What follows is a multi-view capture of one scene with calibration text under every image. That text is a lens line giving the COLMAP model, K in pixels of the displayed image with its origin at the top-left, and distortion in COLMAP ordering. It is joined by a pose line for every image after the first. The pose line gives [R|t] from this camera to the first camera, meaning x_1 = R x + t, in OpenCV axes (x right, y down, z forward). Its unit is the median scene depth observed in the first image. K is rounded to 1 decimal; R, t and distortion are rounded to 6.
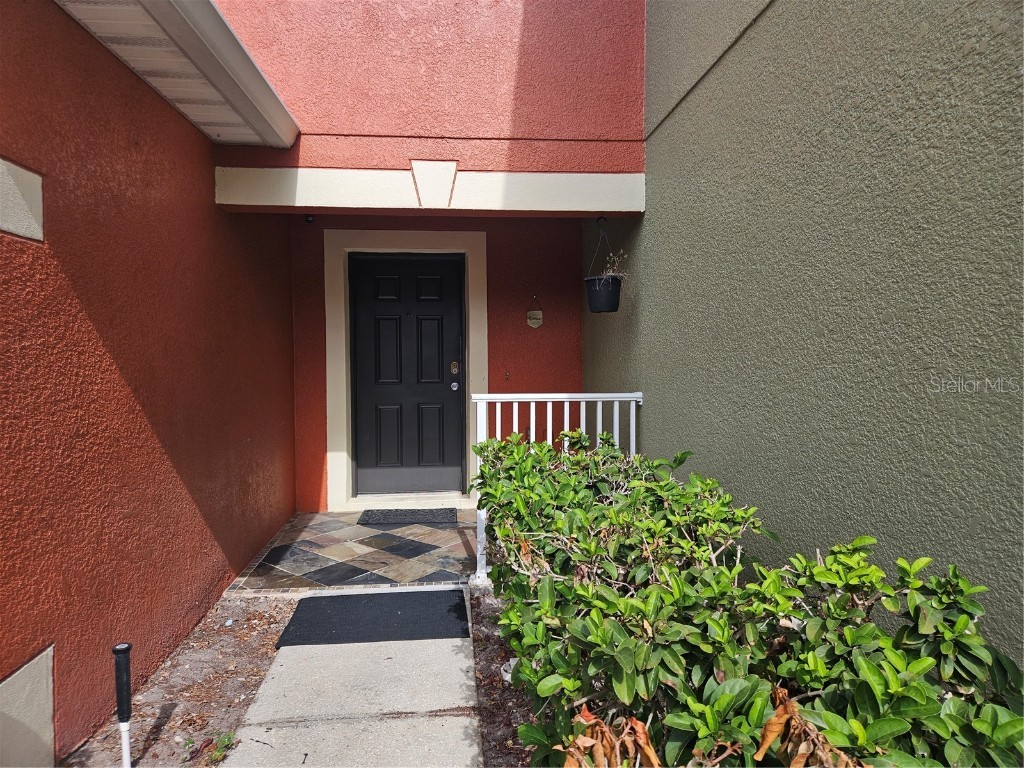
lens RADIAL K [[685.2, 0, 512.0], [0, 685.2, 384.0], [0, 0, 1]] dist [0.101054, -0.000182]
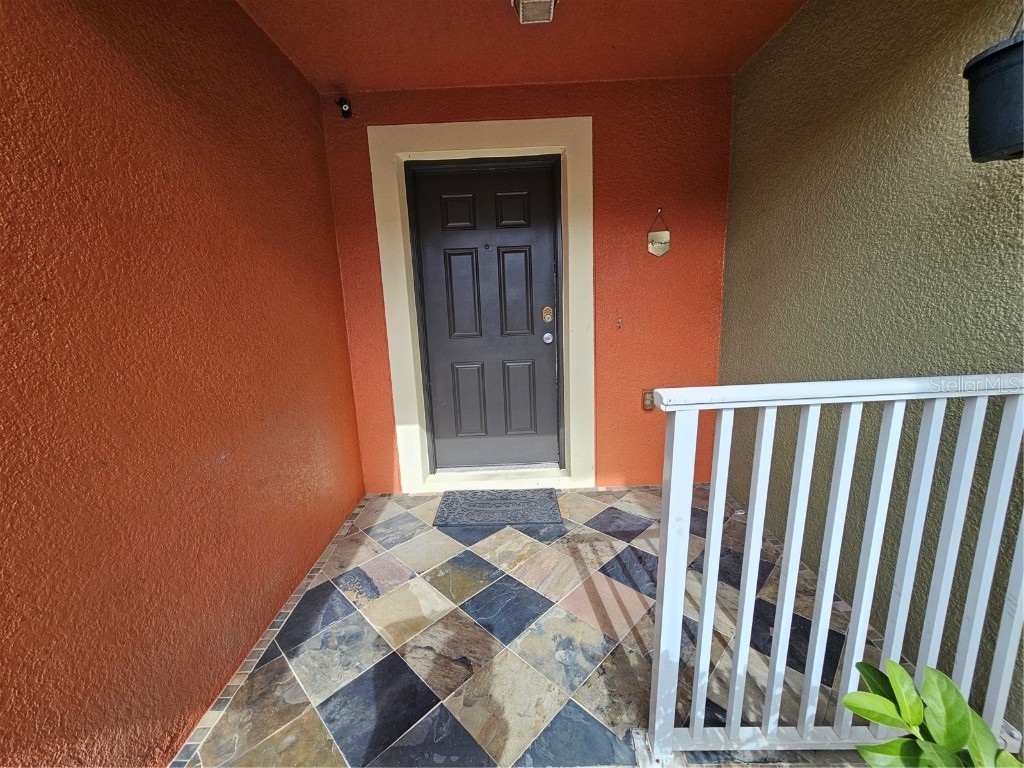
lens RADIAL K [[413.2, 0, 512.0], [0, 413.2, 384.0], [0, 0, 1]] dist [0.001242, 0.000066]
pose [[0.995520, -0.015705, -0.093233, -0.083511], [0.030139, 0.987377, 0.155492, -0.020002], [0.089614, -0.157605, 0.983428, 0.532713]]
